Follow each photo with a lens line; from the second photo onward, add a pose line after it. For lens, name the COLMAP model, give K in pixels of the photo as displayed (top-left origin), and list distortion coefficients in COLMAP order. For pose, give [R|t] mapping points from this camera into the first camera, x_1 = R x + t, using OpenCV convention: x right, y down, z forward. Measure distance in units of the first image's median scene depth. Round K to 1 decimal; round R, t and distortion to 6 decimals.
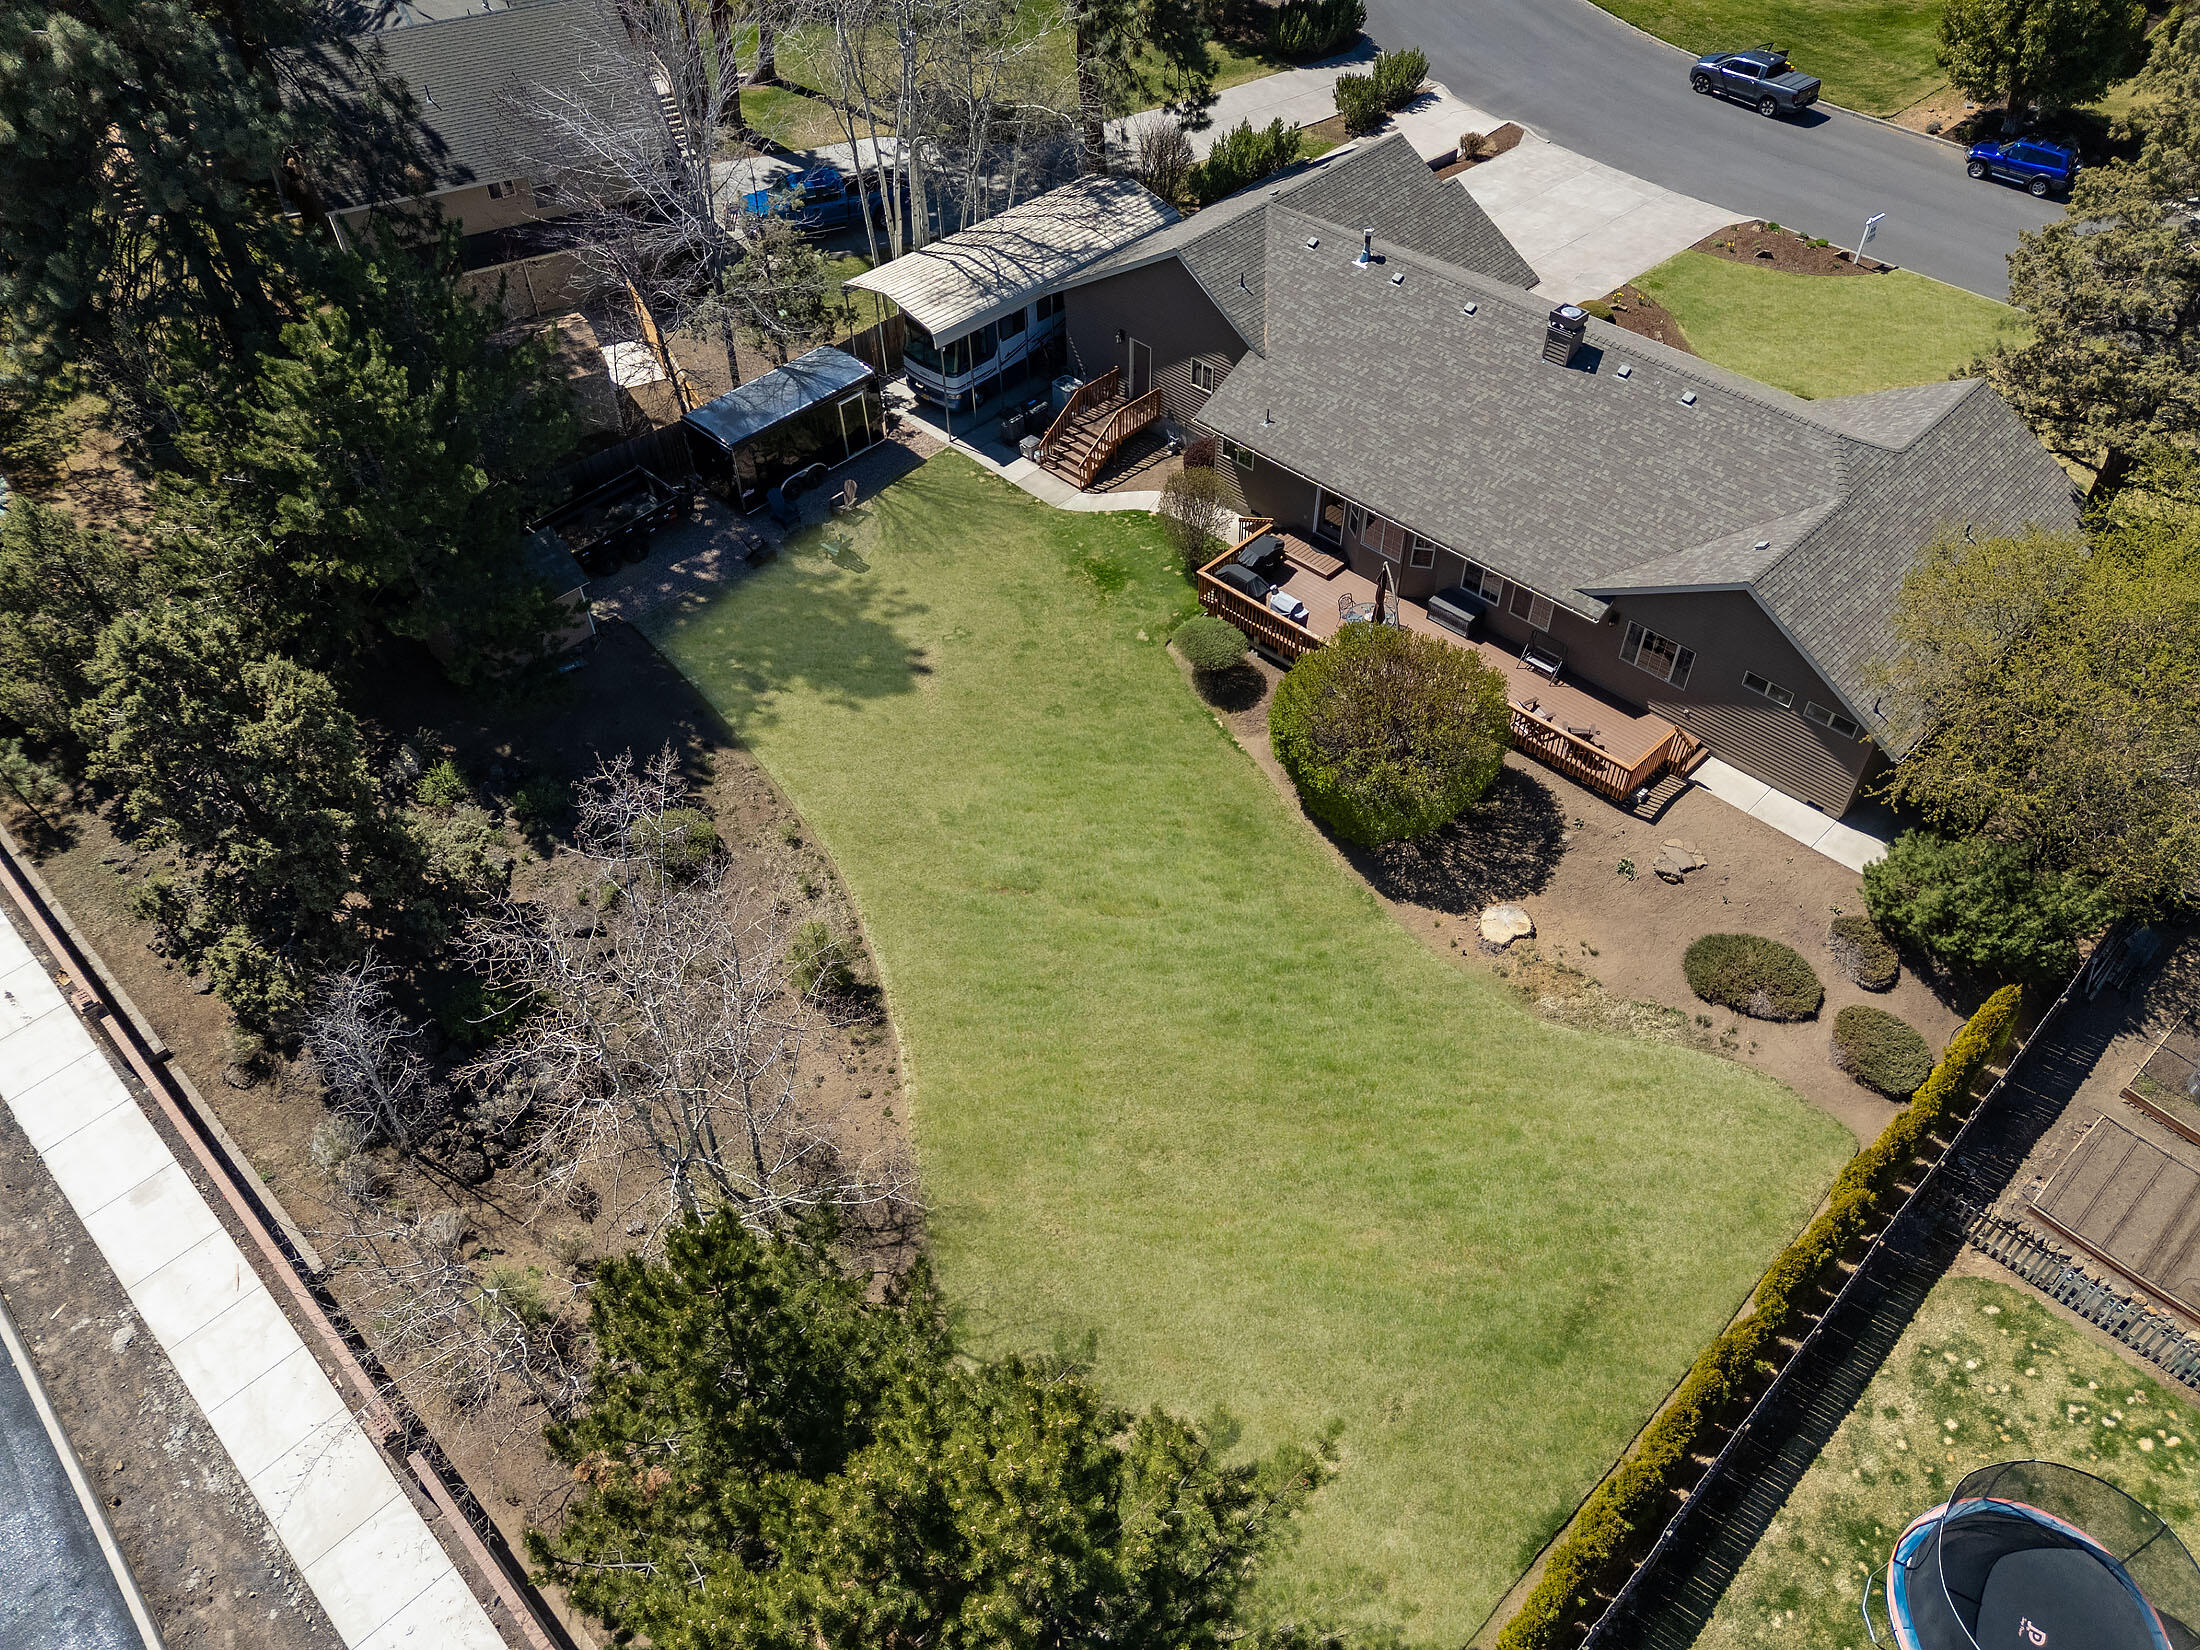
lens RADIAL K [[1545.7, 0, 1098.3], [0, 1545.7, 883.6], [0, 0, 1]] dist [0.044883, -0.002884]
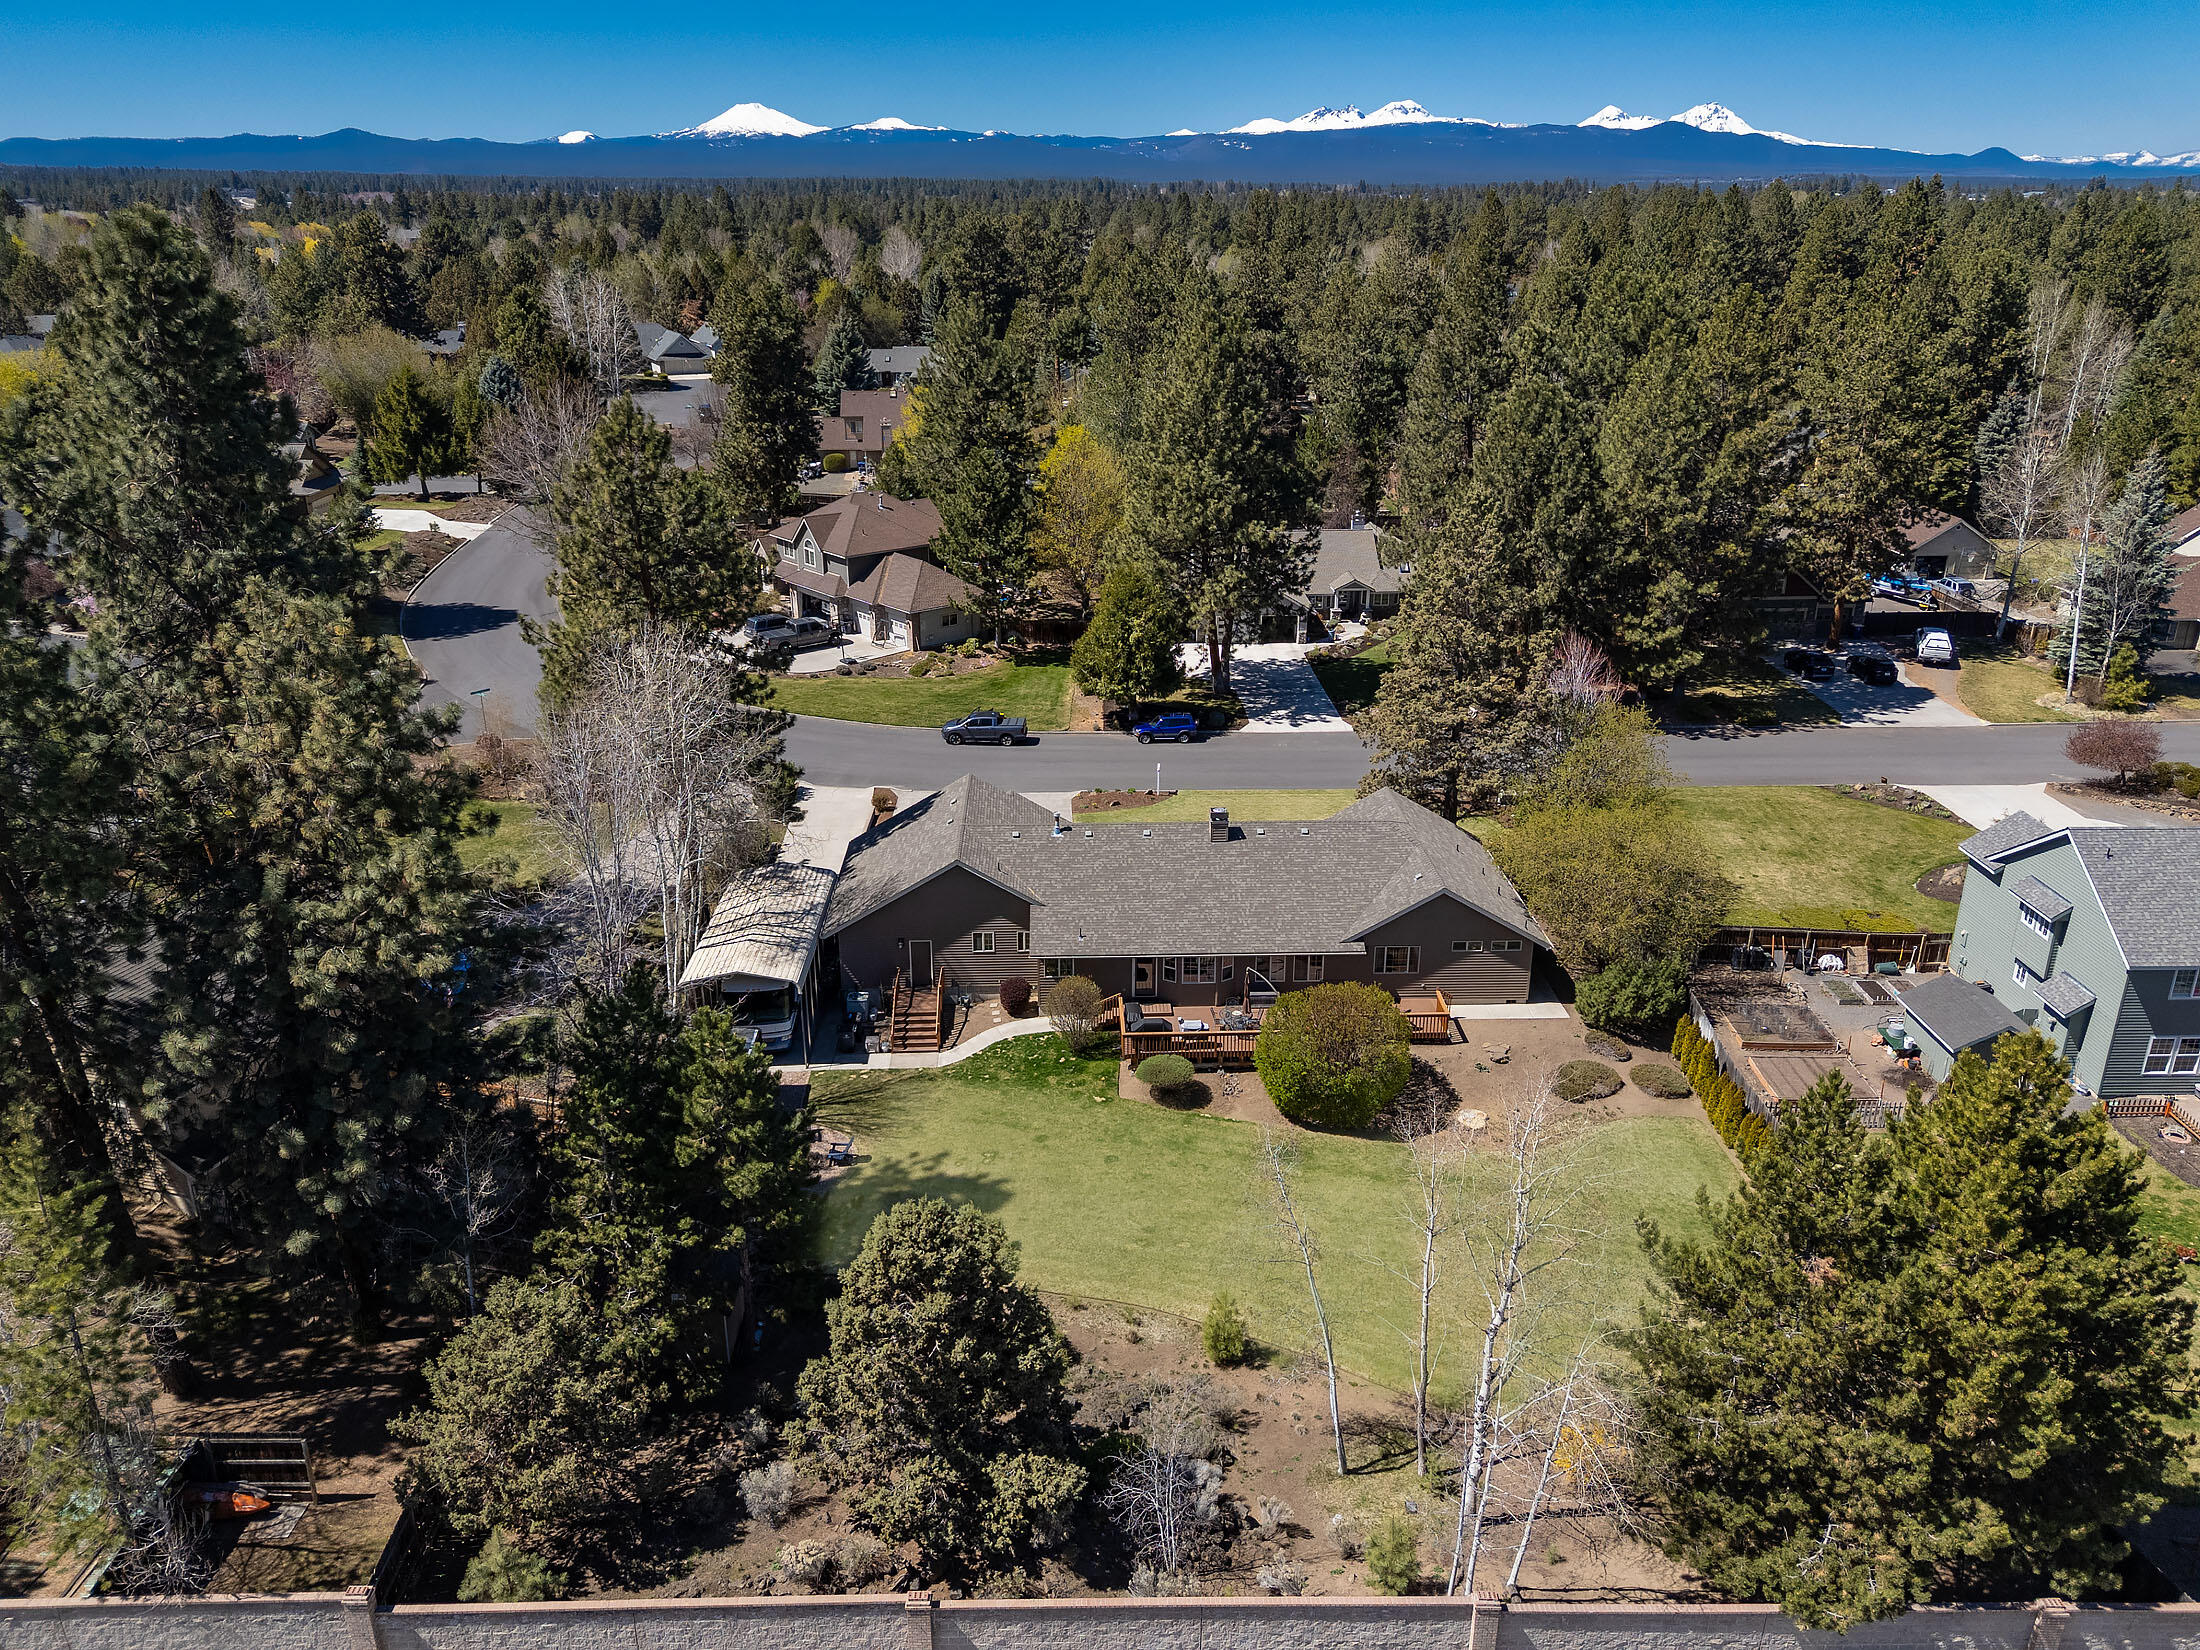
lens RADIAL K [[1545.7, 0, 1098.3], [0, 1545.7, 883.6], [0, 0, 1]] dist [0.044883, -0.002884]
pose [[0.704166, -0.281718, 0.651755, -0.804676], [0.532805, 0.816390, -0.222770, -0.016850], [-0.469328, 0.504125, 0.724975, -0.052347]]
